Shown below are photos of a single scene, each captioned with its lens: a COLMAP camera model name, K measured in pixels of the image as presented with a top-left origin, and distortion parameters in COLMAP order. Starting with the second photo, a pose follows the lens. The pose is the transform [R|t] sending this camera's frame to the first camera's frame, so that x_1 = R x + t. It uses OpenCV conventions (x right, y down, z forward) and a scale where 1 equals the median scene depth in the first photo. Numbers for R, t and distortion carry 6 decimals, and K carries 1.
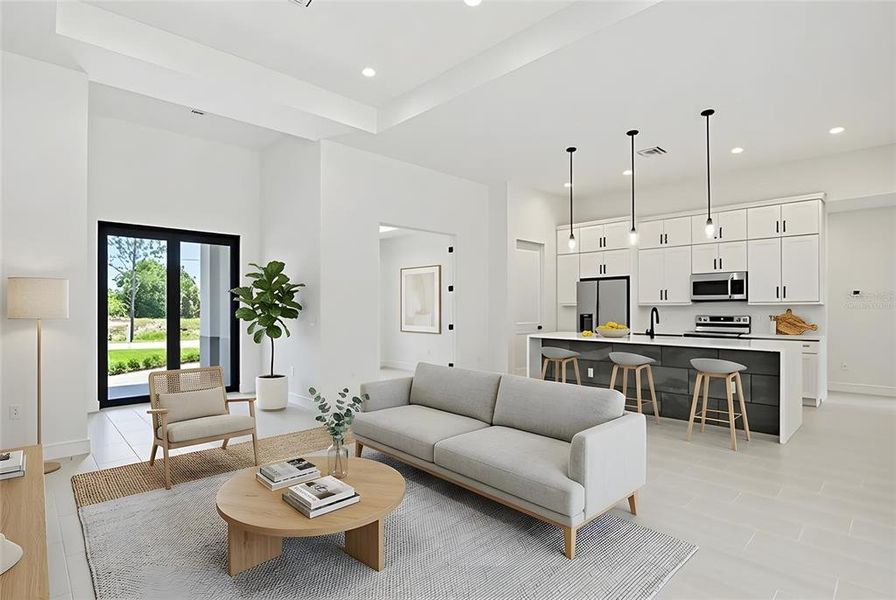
lens RADIAL K [[449.2, 0, 448.0], [0, 449.2, 300.0], [0, 0, 1]] dist [-0.000045, -0.000037]
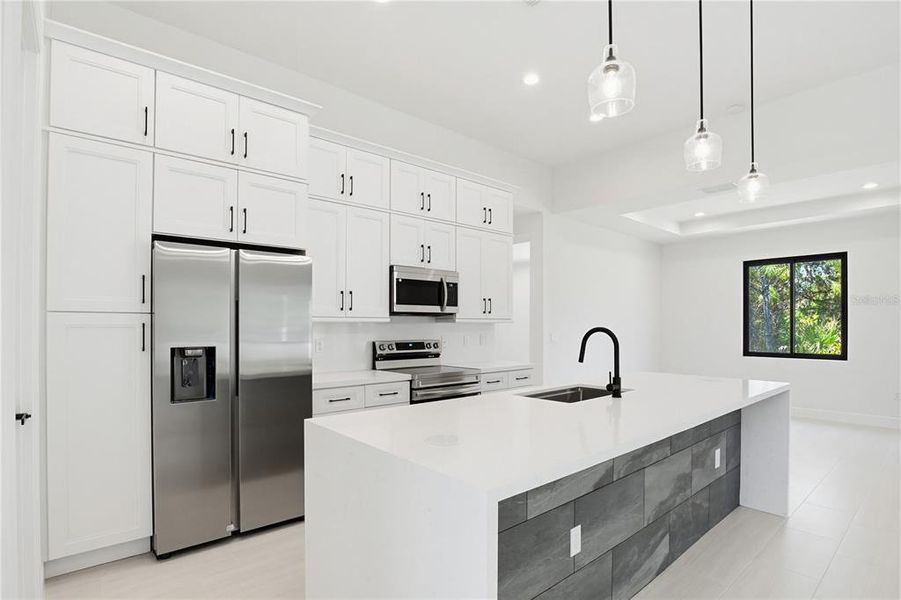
lens RADIAL K [[449.3, 0, 448.4], [0, 449.3, 323.1], [0, 0, 1]] dist [-0.001902, -0.000096]
pose [[0.072944, 0.008768, 0.997298, 0.010164], [-0.007976, 0.999935, -0.008208, 0.016230], [-0.997304, -0.007356, 0.073009, 0.907365]]
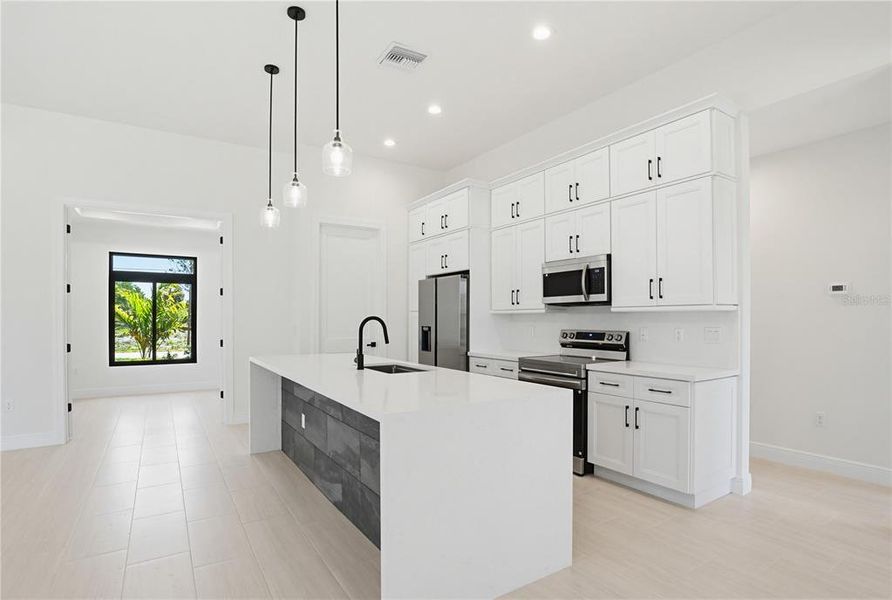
lens RADIAL K [[456.7, 0, 444.2], [0, 456.7, 315.9], [0, 0, 1]] dist [-0.032999, -0.000111]
pose [[0.979641, -0.004397, -0.200711, 0.541913], [0.006280, 0.999942, 0.008745, 0.009076], [0.200660, -0.009828, 0.979612, 0.365076]]
